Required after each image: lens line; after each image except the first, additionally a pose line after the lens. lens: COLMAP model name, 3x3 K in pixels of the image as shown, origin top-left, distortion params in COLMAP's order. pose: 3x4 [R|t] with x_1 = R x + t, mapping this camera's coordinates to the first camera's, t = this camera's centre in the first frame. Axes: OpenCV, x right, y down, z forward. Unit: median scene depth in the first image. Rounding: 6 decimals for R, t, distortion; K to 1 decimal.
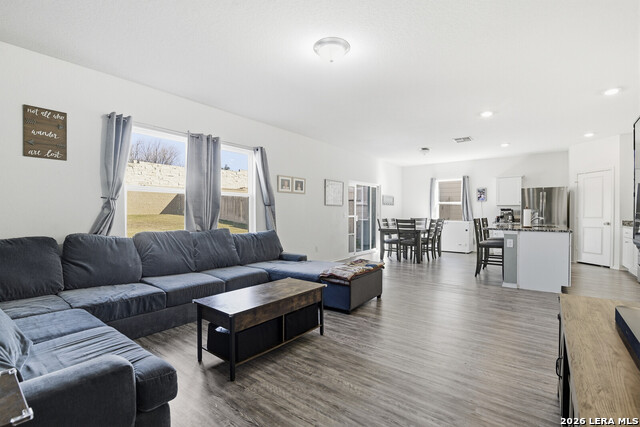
lens RADIAL K [[294.8, 0, 320.0], [0, 294.8, 213.5], [0, 0, 1]] dist [-0.015452, 0.000092]
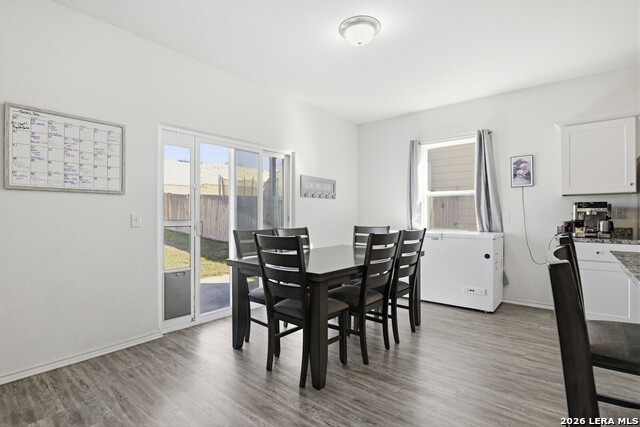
lens RADIAL K [[313.4, 0, 320.0], [0, 313.4, 213.5], [0, 0, 1]] dist [-0.015663, -0.000060]
pose [[0.999664, -0.001680, -0.025855, 0.287384], [0.001503, 0.999975, -0.006869, 0.000381], [0.025866, 0.006827, 0.999642, 0.579036]]
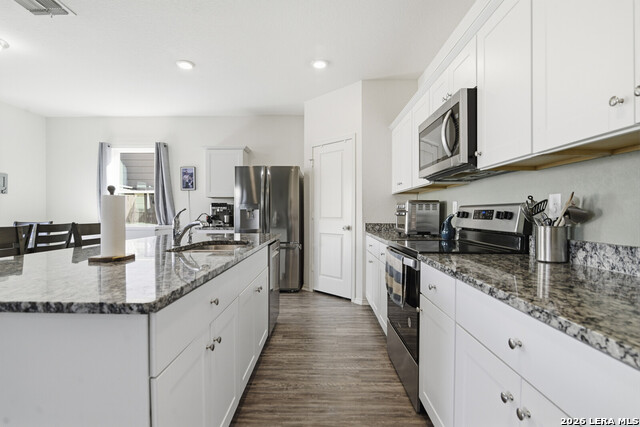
lens RADIAL K [[313.4, 0, 320.0], [0, 313.4, 213.5], [0, 0, 1]] dist [-0.015663, -0.000060]
pose [[0.787878, -0.003569, 0.615822, 0.409001], [0.000808, 0.999988, 0.004761, 0.000941], [-0.615831, -0.003253, 0.787871, 0.392757]]
